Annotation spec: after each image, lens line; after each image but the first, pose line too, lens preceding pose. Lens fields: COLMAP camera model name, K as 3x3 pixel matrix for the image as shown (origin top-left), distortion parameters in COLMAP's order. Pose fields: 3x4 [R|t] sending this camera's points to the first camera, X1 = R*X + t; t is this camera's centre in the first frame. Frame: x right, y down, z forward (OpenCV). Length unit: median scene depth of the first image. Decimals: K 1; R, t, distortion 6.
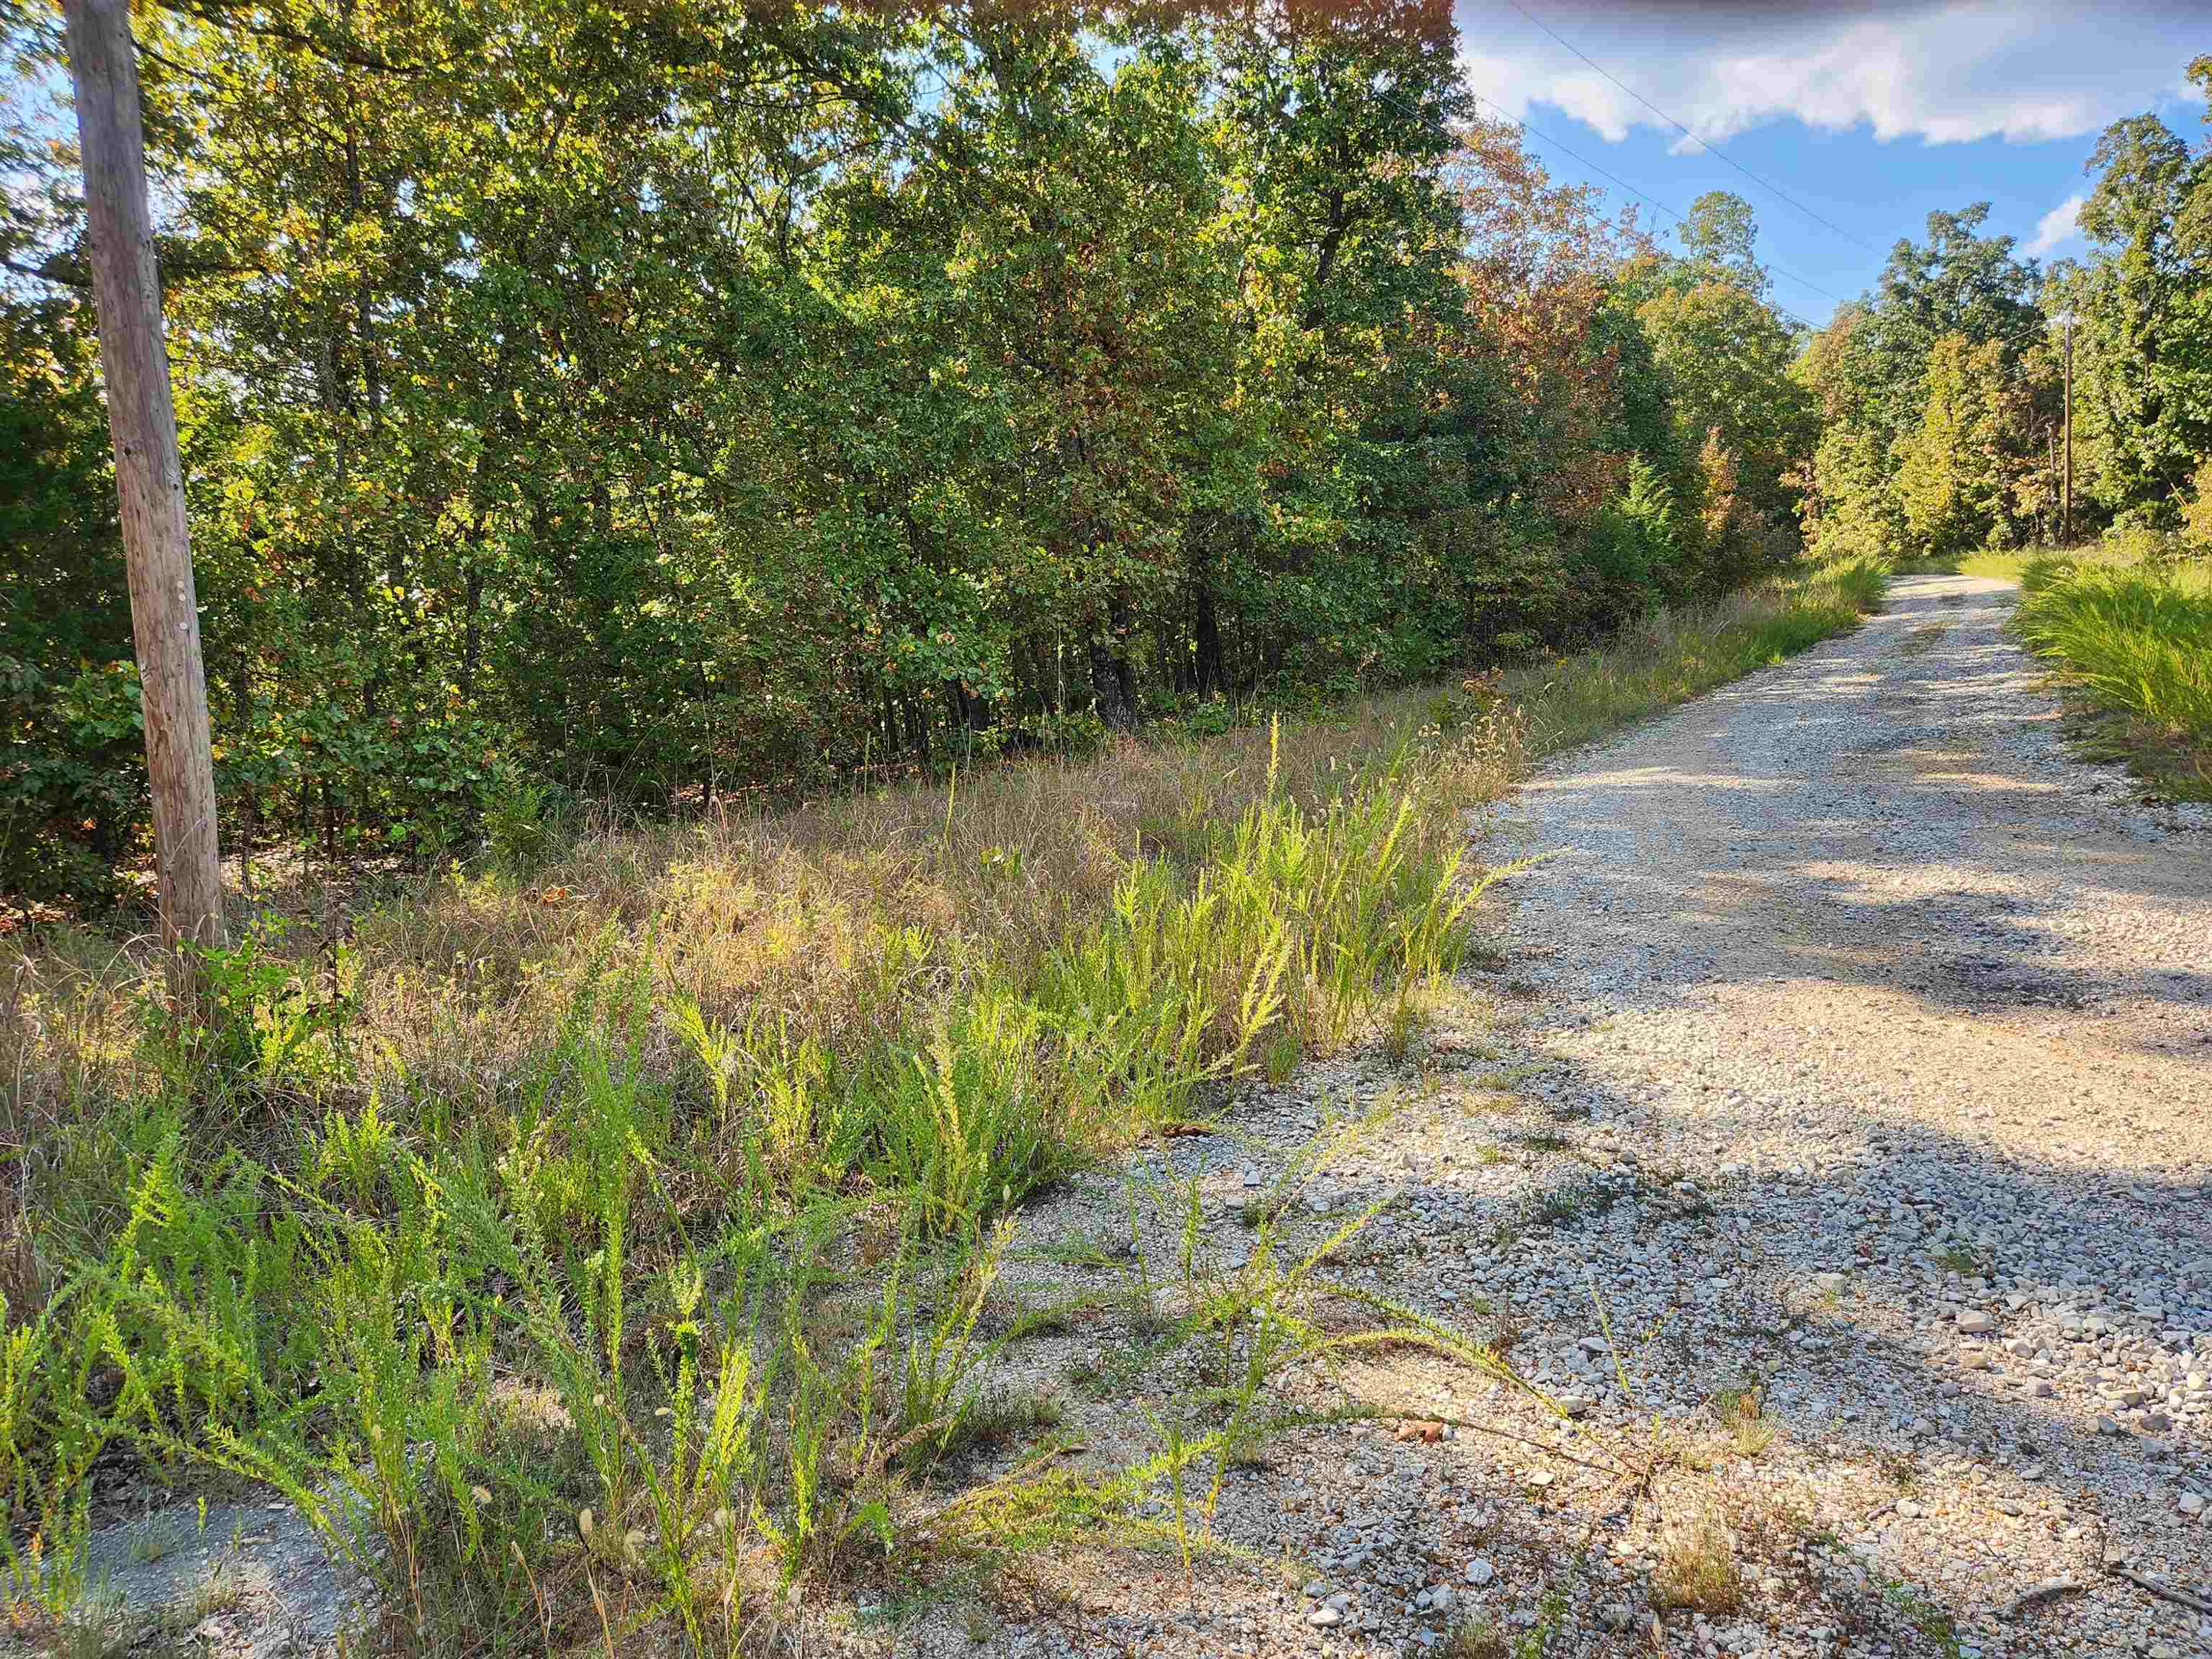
lens RADIAL K [[1475.9, 0, 1092.6], [0, 1475.9, 835.0], [0, 0, 1]] dist [0.082436, -0.070667]
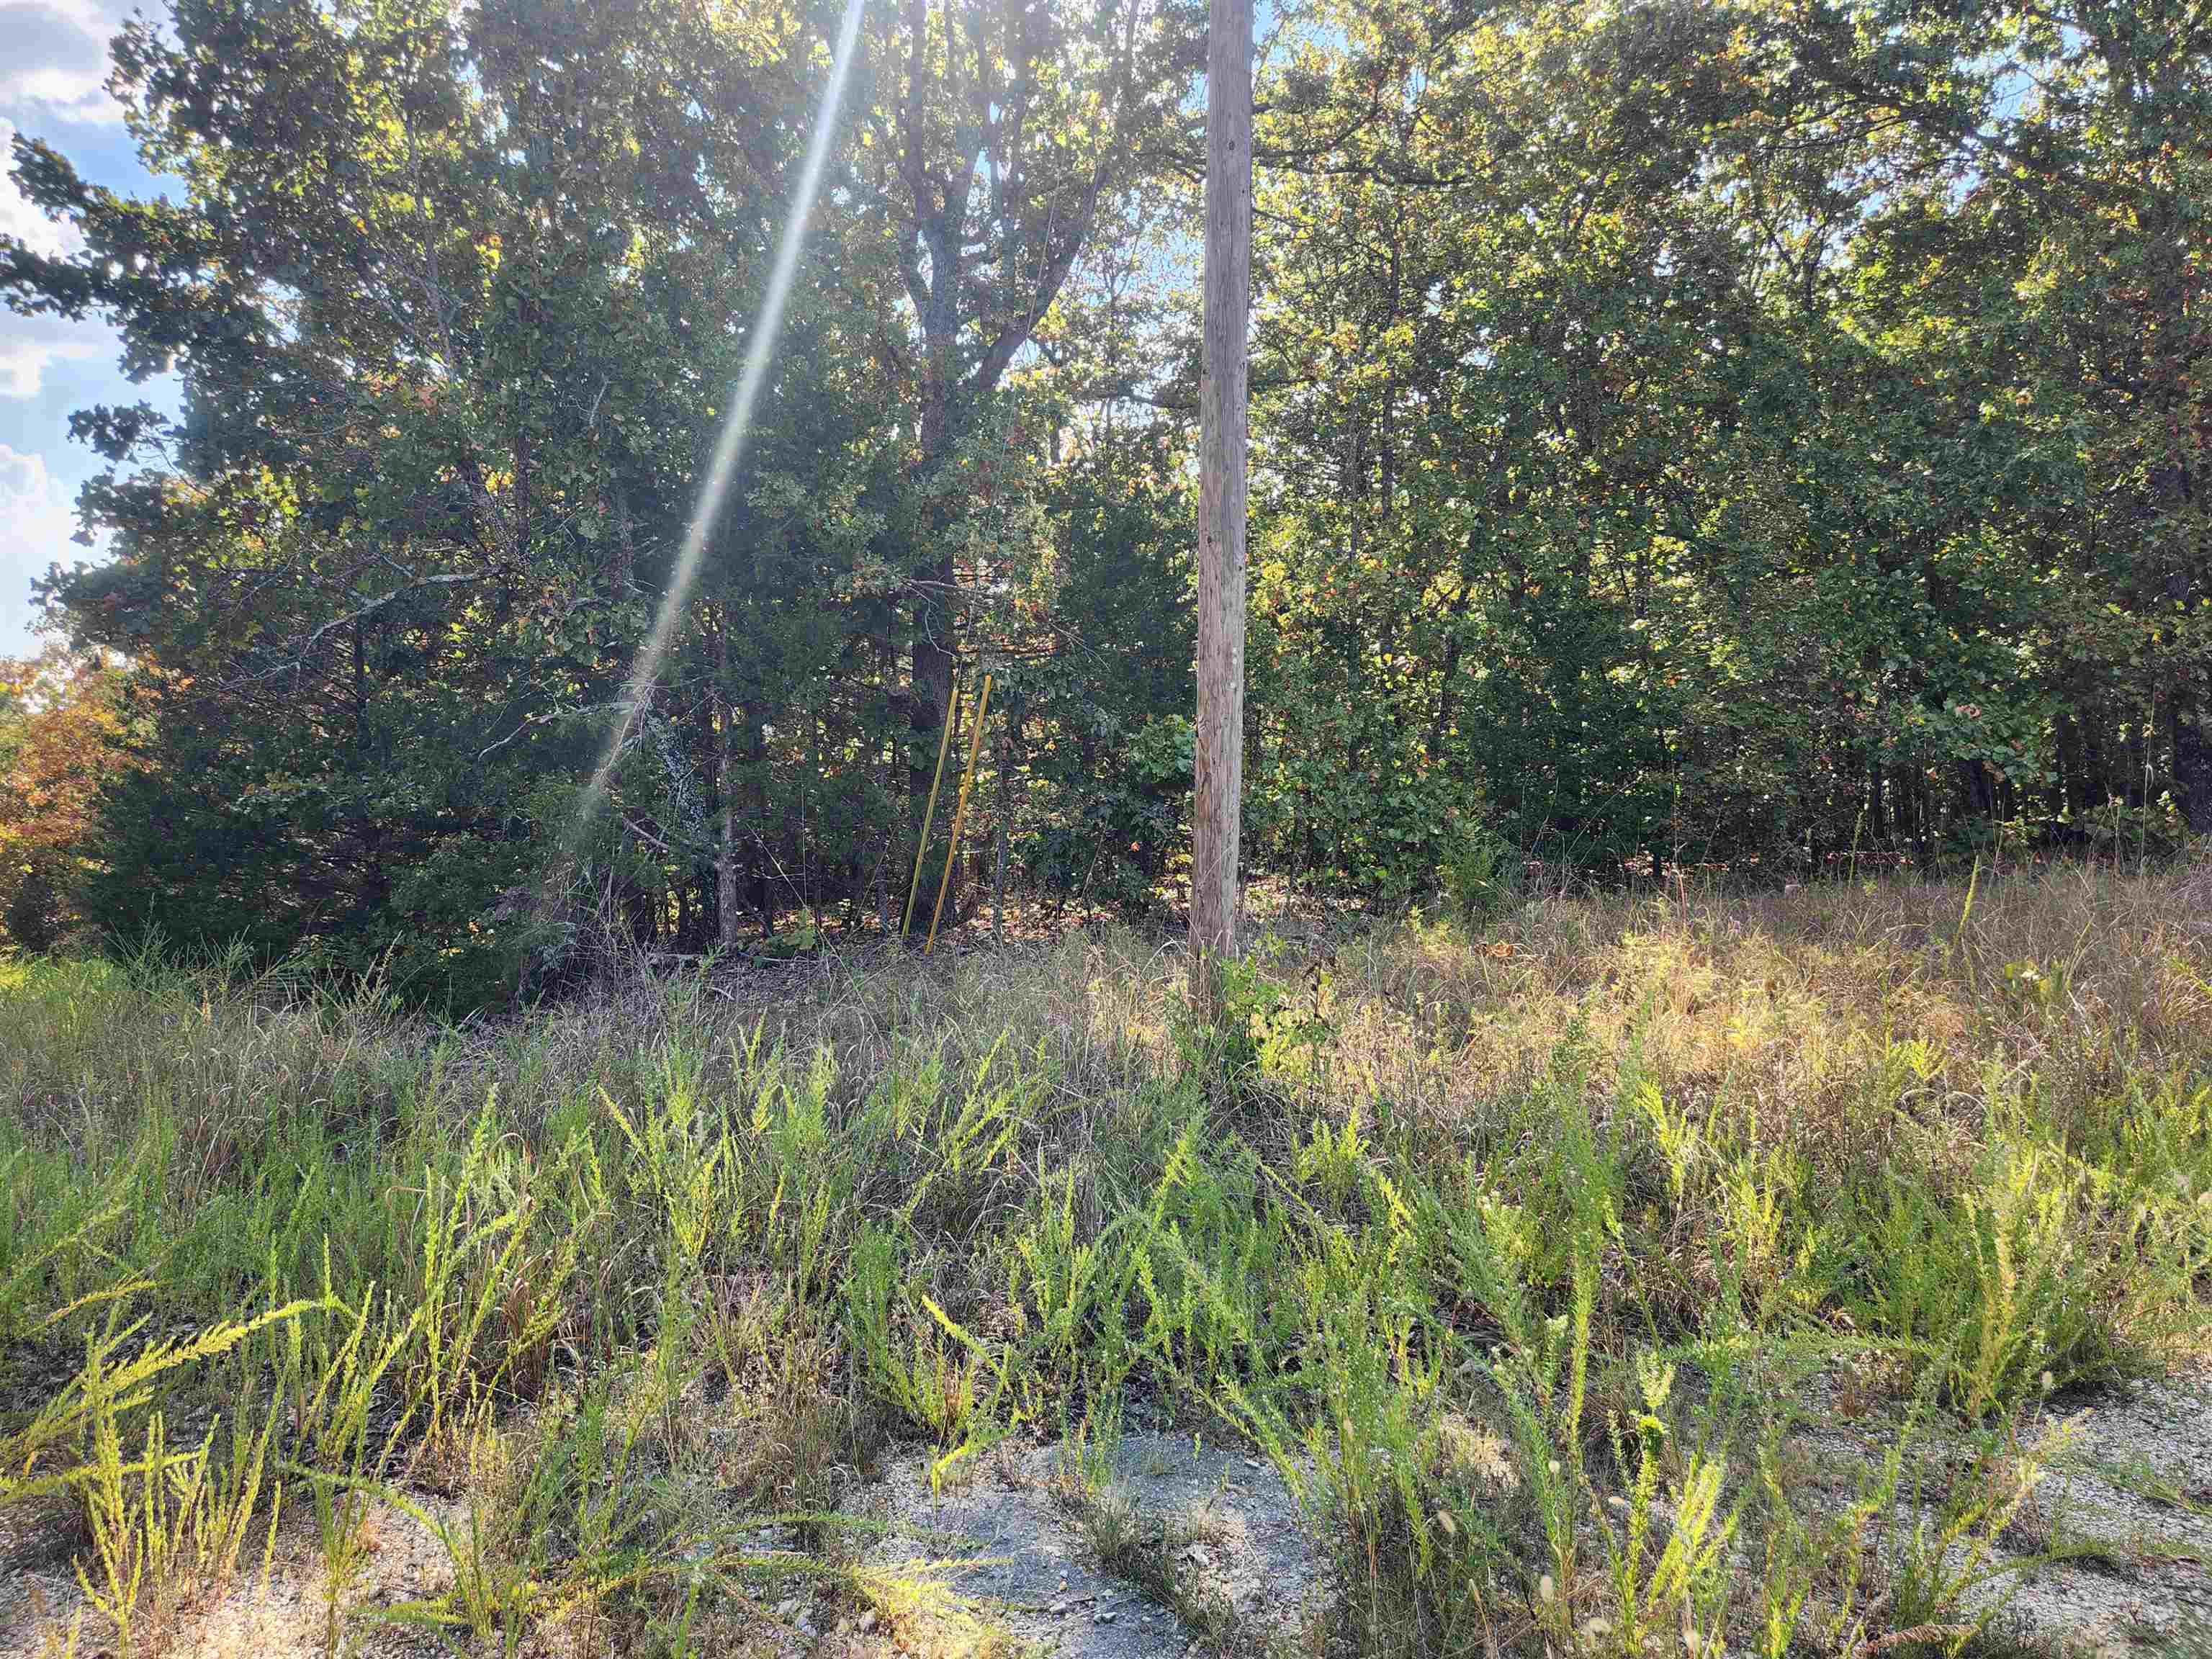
lens RADIAL K [[1470.8, 0, 1086.9], [0, 1470.8, 844.1], [0, 0, 1]] dist [0.083191, -0.073801]
pose [[0.812761, 0.081390, -0.576884, -0.006763], [-0.103127, 0.994656, -0.004963, 0.000941], [0.573398, 0.063526, 0.816811, -0.000805]]
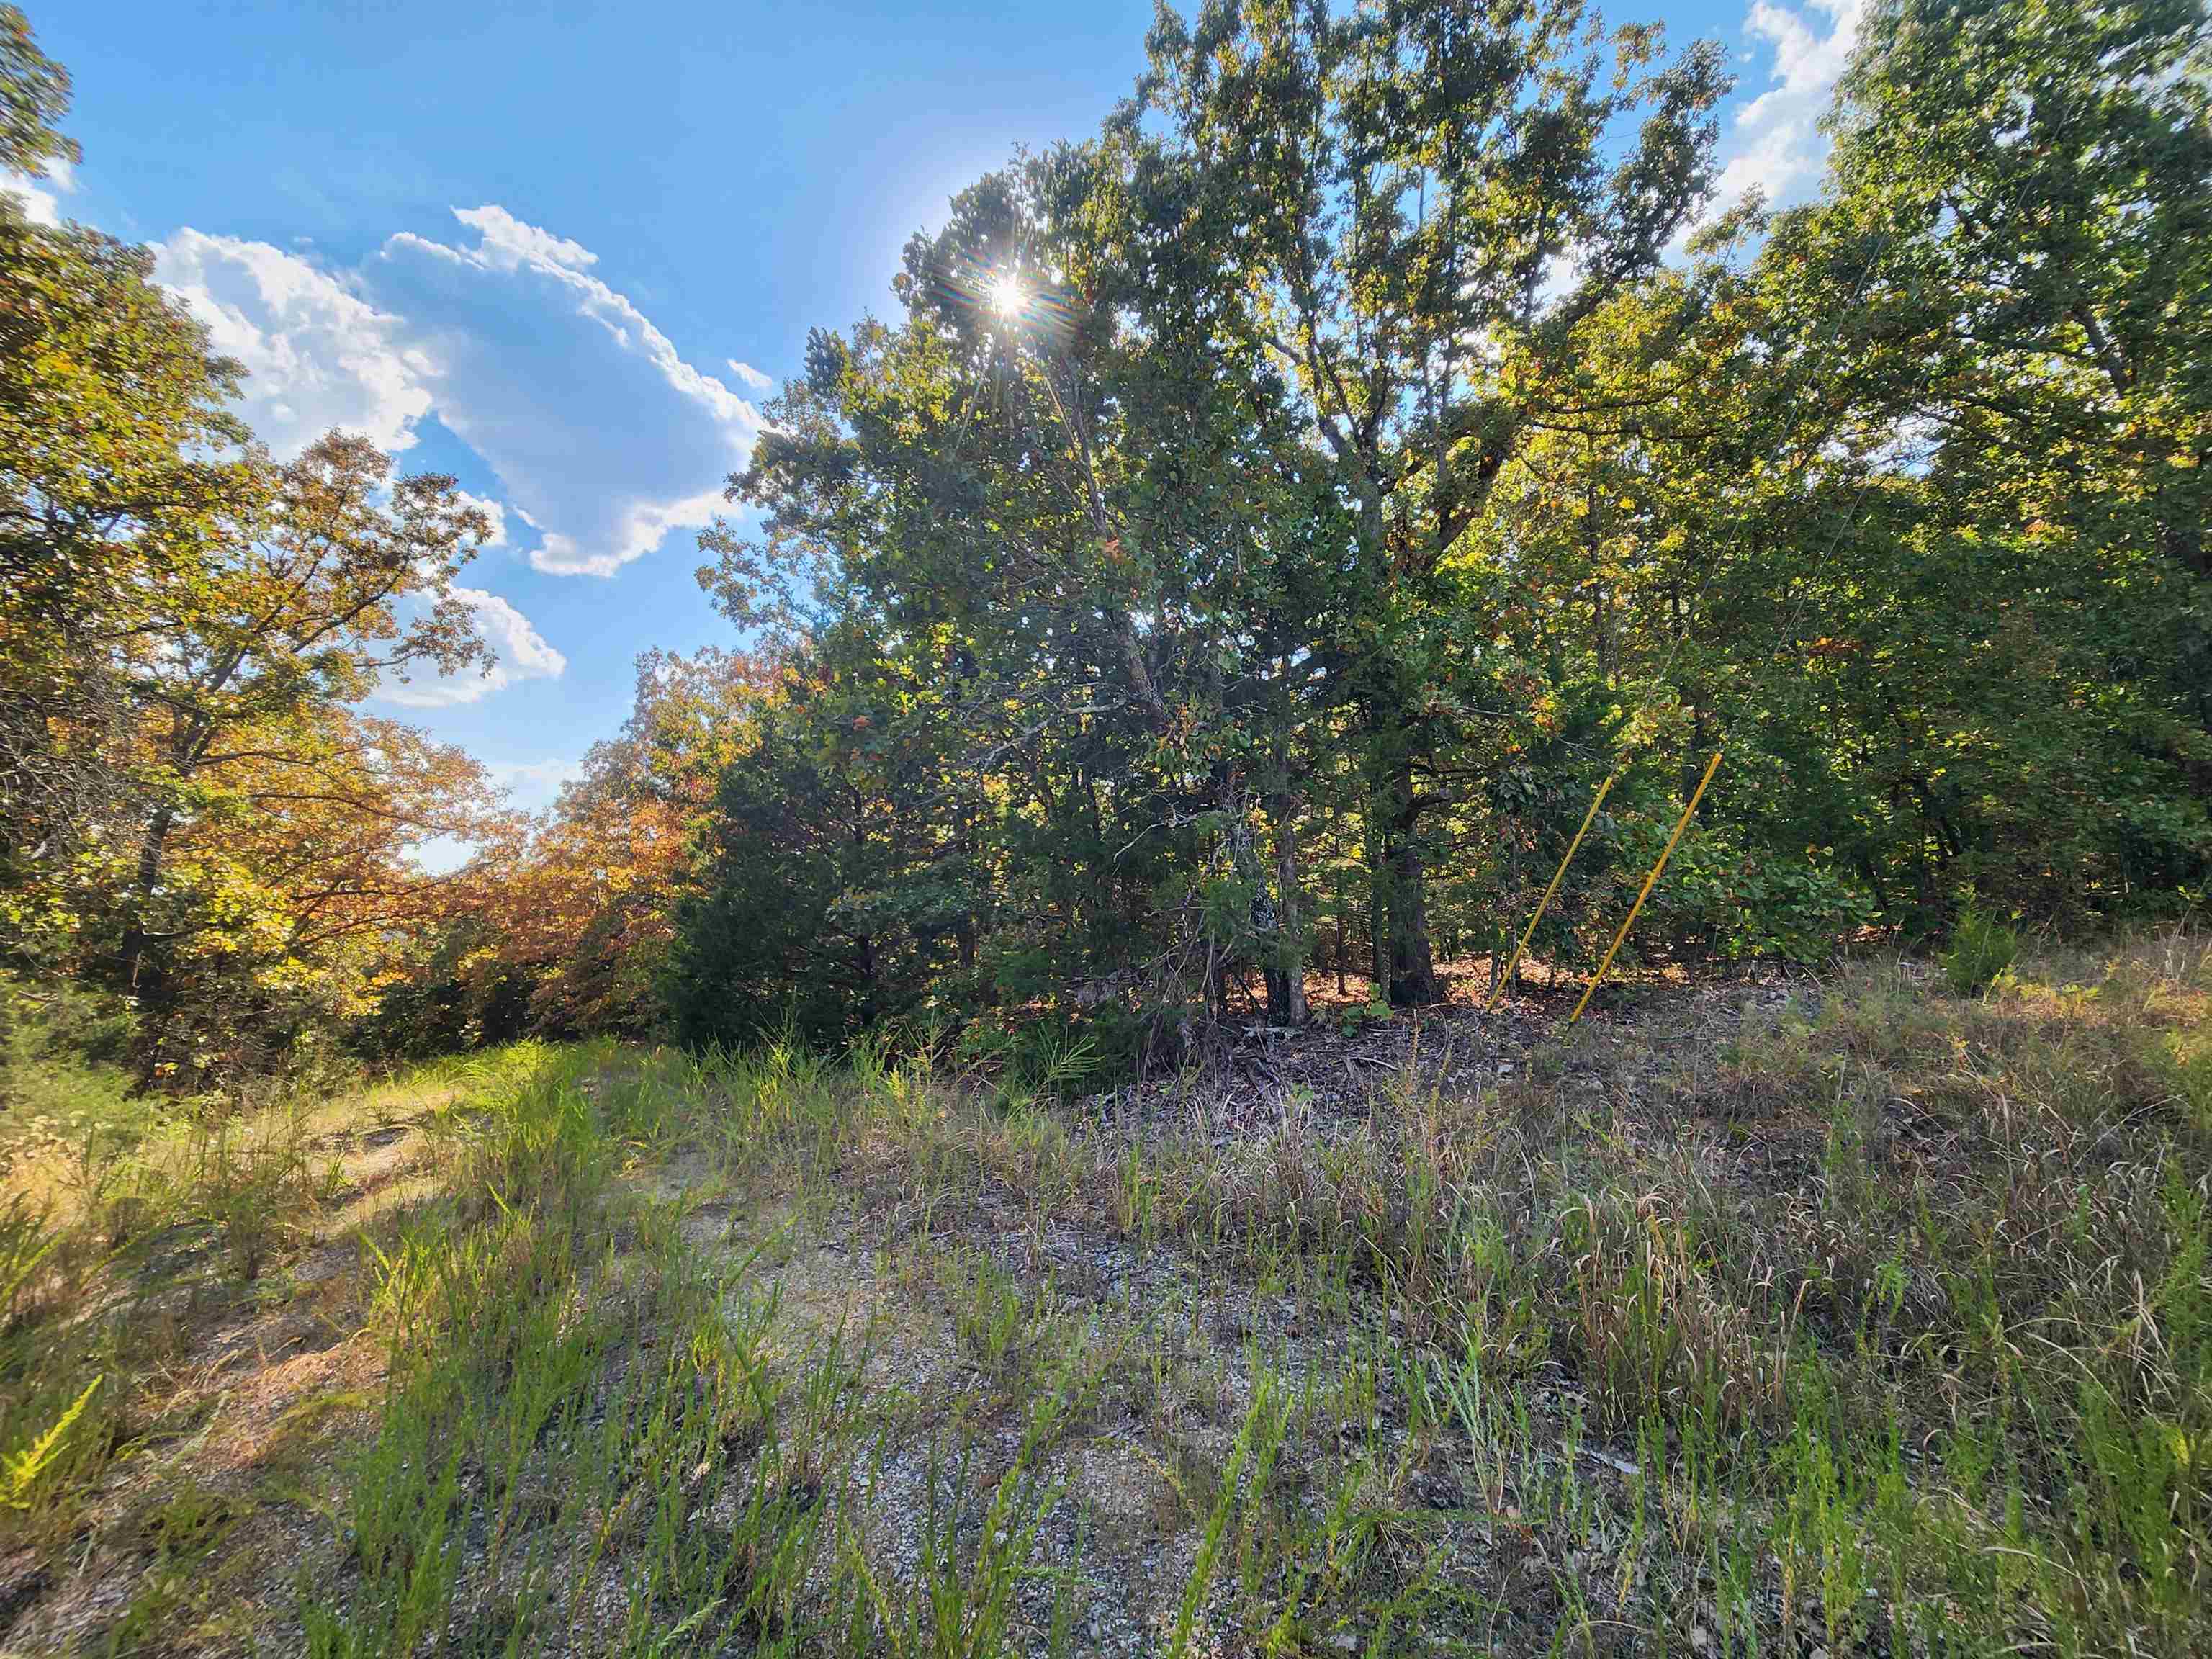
lens RADIAL K [[906.3, 0, 1107.0], [0, 906.3, 827.3], [0, 0, 1]] dist [0.008670, -0.003352]
pose [[0.819519, -0.016745, -0.572807, -0.376331], [-0.074993, 0.987843, -0.136170, 0.037664], [0.568124, 0.154550, 0.808301, 0.001146]]
